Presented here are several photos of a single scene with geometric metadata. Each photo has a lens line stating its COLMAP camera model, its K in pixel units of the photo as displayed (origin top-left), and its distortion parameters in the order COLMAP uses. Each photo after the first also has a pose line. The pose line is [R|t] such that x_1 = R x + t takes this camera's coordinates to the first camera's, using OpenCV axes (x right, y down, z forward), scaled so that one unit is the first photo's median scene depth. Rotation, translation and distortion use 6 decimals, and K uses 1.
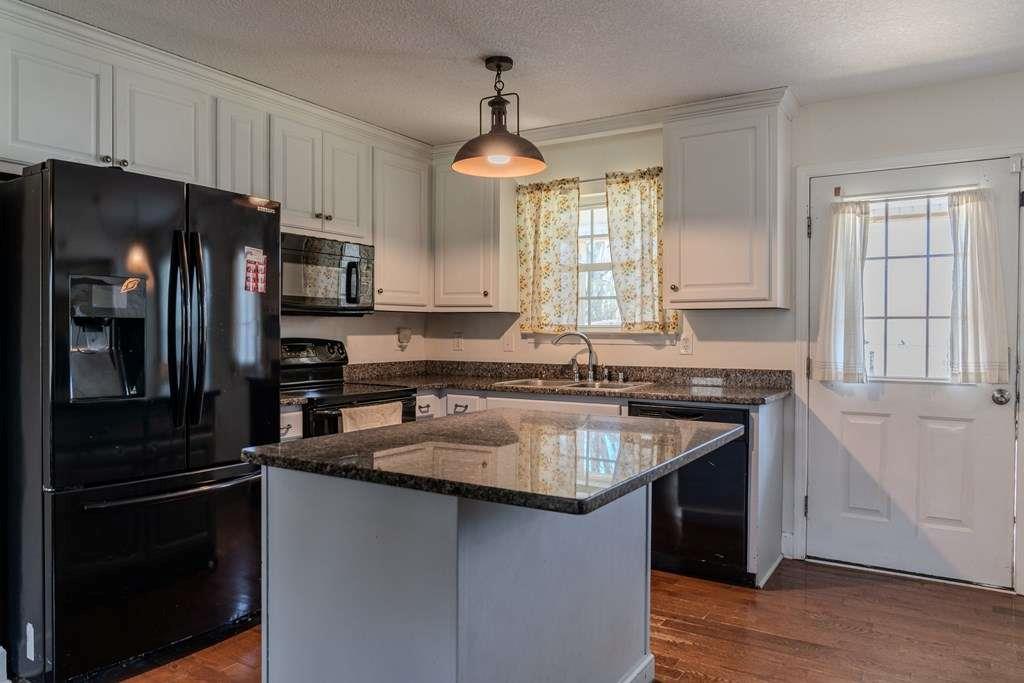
lens RADIAL K [[696.0, 0, 516.9], [0, 696.0, 335.6], [0, 0, 1]] dist [-0.028268, 0.011985]
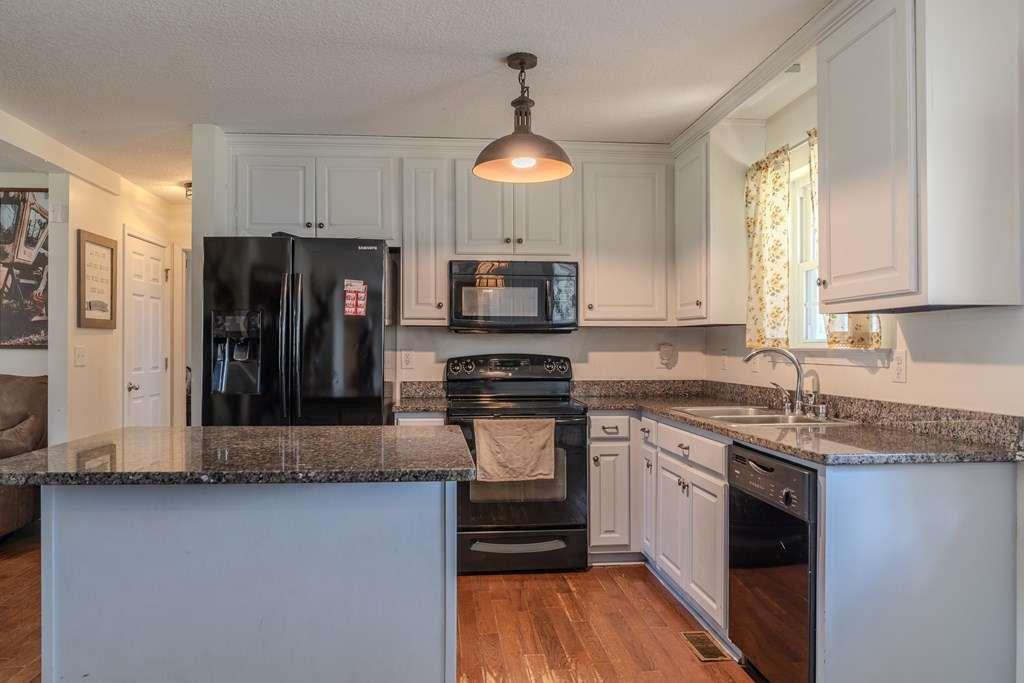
lens RADIAL K [[696.0, 0, 504.7], [0, 696.0, 351.0], [0, 0, 1]] dist [-0.028268, 0.011985]
pose [[0.611898, 0.001553, -0.790935, 0.527071], [-0.004320, 0.999990, -0.001379, 0.000557], [0.790925, 0.004261, 0.611898, 0.312662]]
